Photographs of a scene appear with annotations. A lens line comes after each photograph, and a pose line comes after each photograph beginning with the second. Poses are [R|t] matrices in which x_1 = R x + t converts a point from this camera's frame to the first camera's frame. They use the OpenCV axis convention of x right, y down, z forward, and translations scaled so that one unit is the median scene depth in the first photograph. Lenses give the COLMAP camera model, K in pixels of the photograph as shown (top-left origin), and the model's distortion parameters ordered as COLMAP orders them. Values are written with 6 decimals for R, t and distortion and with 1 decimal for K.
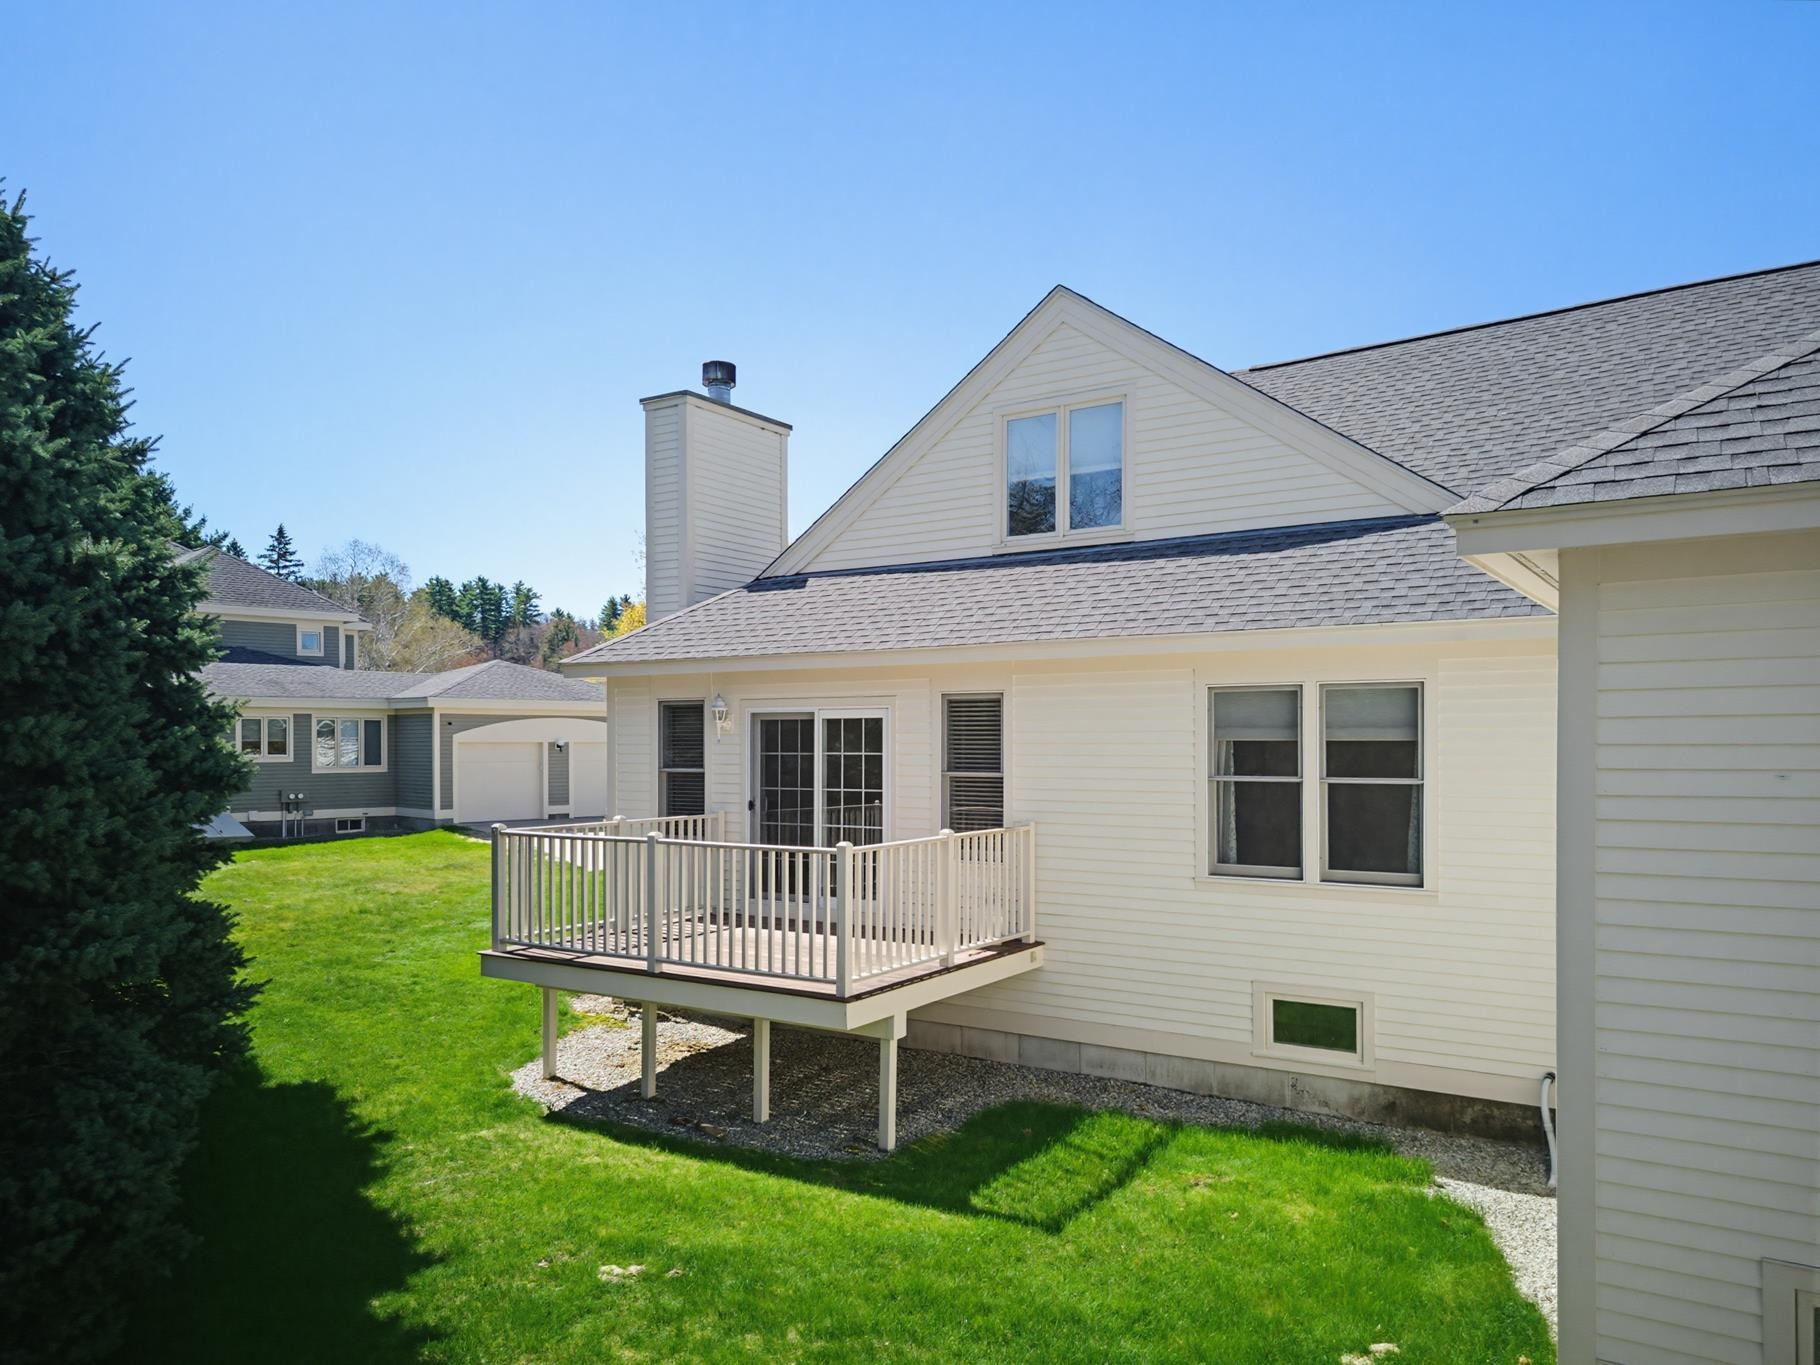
lens RADIAL K [[1296.4, 0, 900.2], [0, 1296.4, 698.2], [0, 0, 1]] dist [0.039988, -0.030412]
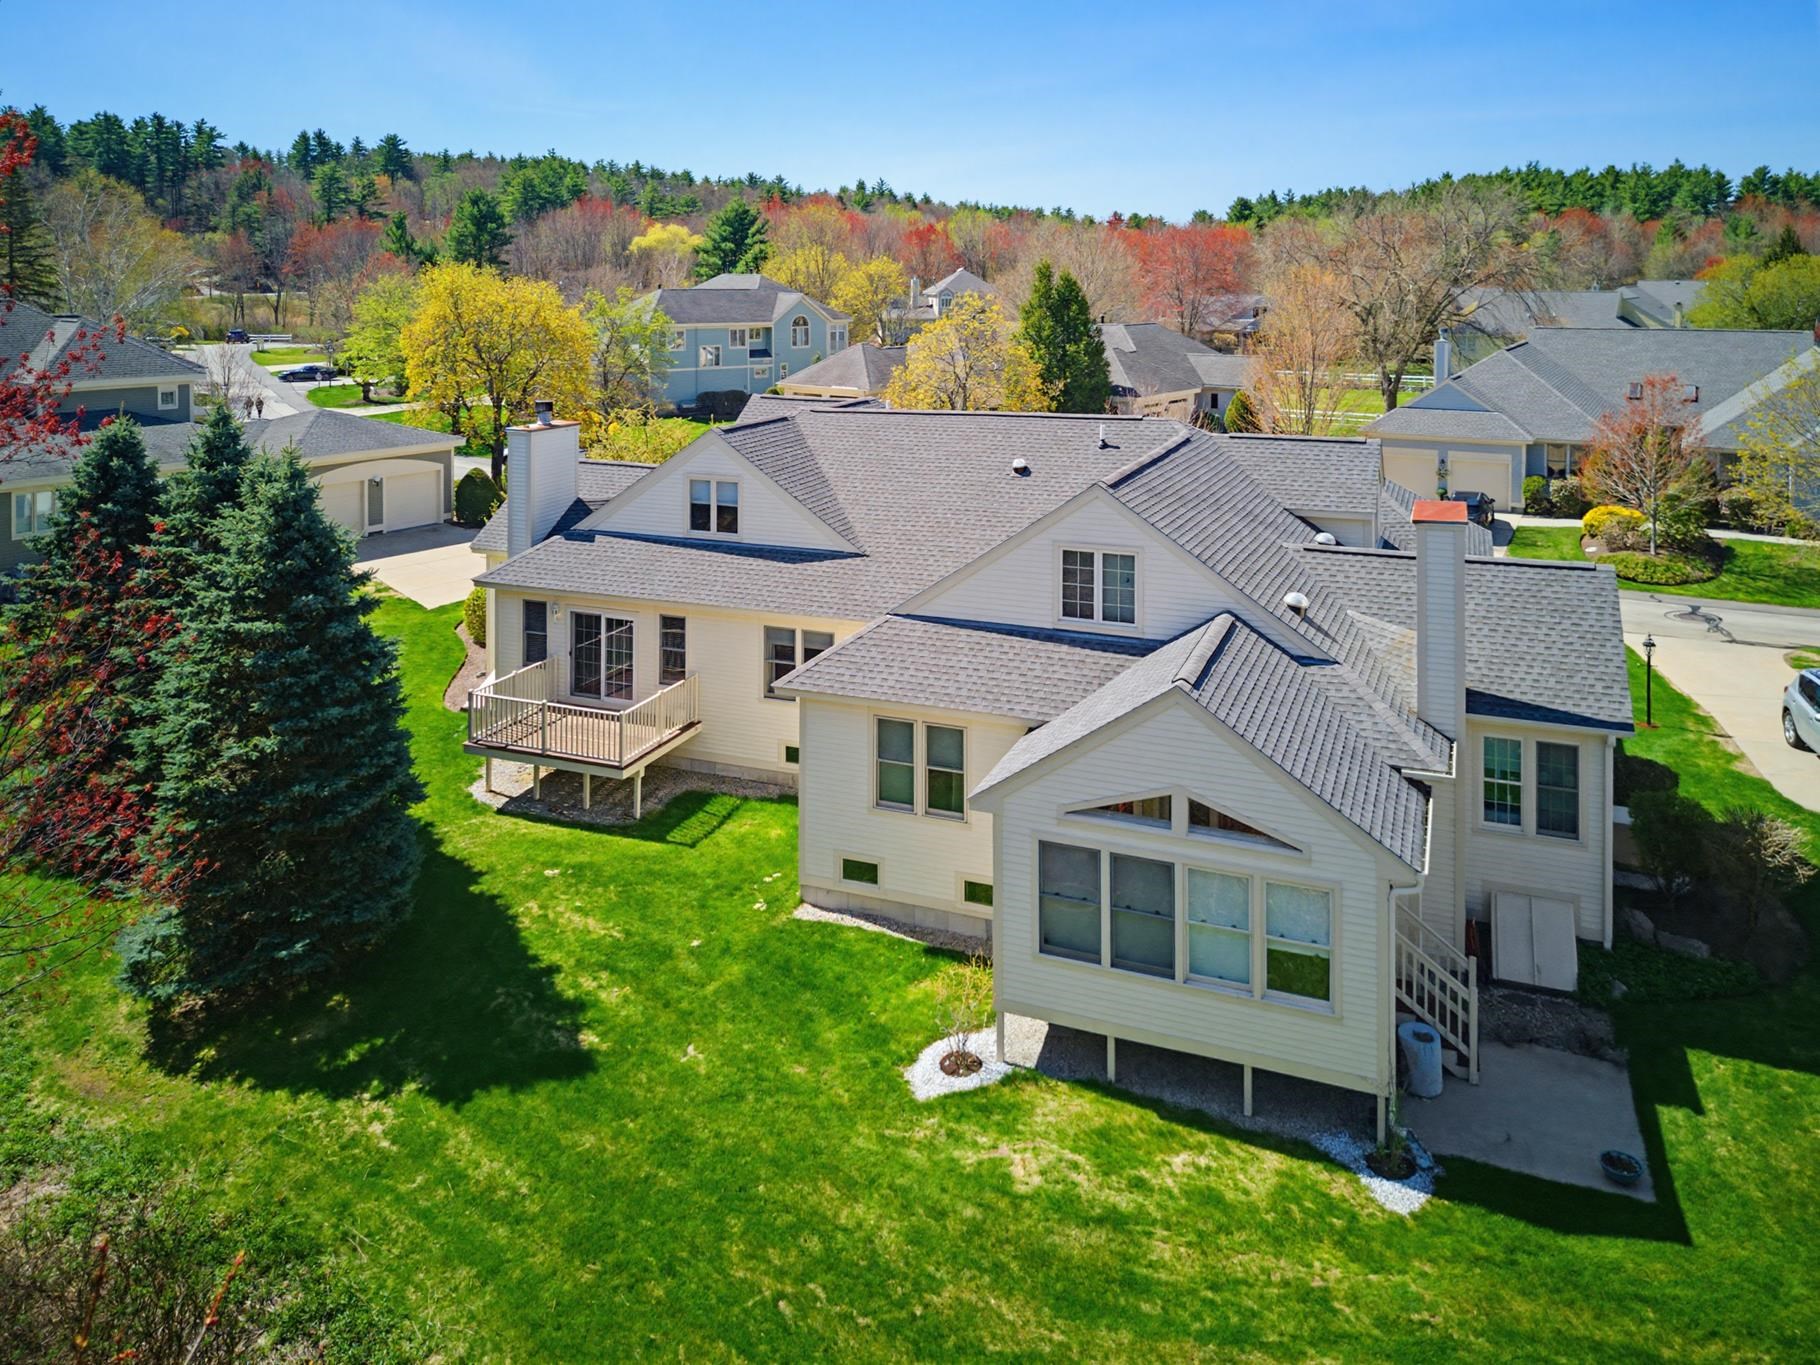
lens RADIAL K [[1296.4, 0, 873.0], [0, 1296.4, 291.1], [0, 0, 1]] dist [0.039988, -0.030412]
pose [[0.982182, 0.001785, 0.187923, -0.037872], [-0.007644, 0.999507, 0.030456, -0.801721], [-0.187776, -0.031350, 0.981711, -1.653878]]
